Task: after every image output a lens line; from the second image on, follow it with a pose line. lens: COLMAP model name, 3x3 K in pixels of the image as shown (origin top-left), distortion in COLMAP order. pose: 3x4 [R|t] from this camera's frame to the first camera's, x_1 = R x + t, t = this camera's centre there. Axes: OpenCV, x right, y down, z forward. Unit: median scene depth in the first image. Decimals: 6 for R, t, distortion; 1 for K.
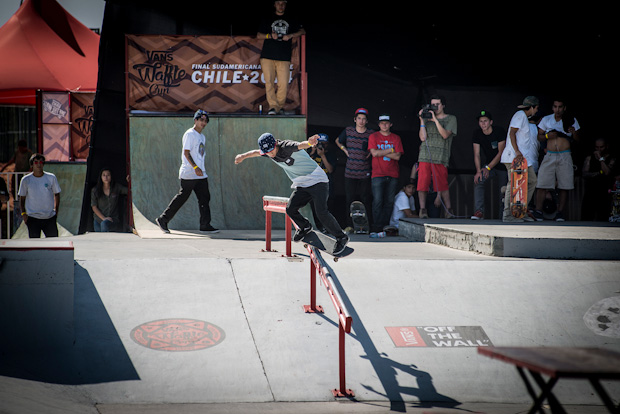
lens RADIAL K [[3298.0, 0, 310.0], [0, 3298.0, 207.0], [0, 0, 1]] dist [0.417803, 157.383246]
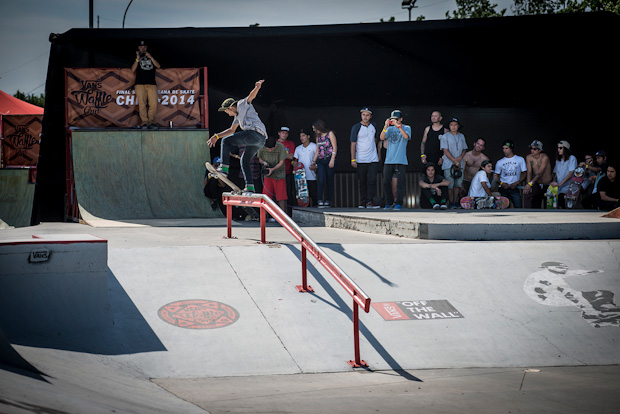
lens RADIAL K [[2007.6, 0, 310.0], [0, 2007.6, 207.0], [0, 0, 1]] dist [0.071843, 0.789844]
pose [[0.989970, -0.015561, 0.140419, -0.087306], [0.014633, 0.999864, 0.007644, -0.003258], [-0.140519, -0.005512, 0.990063, 0.261320]]
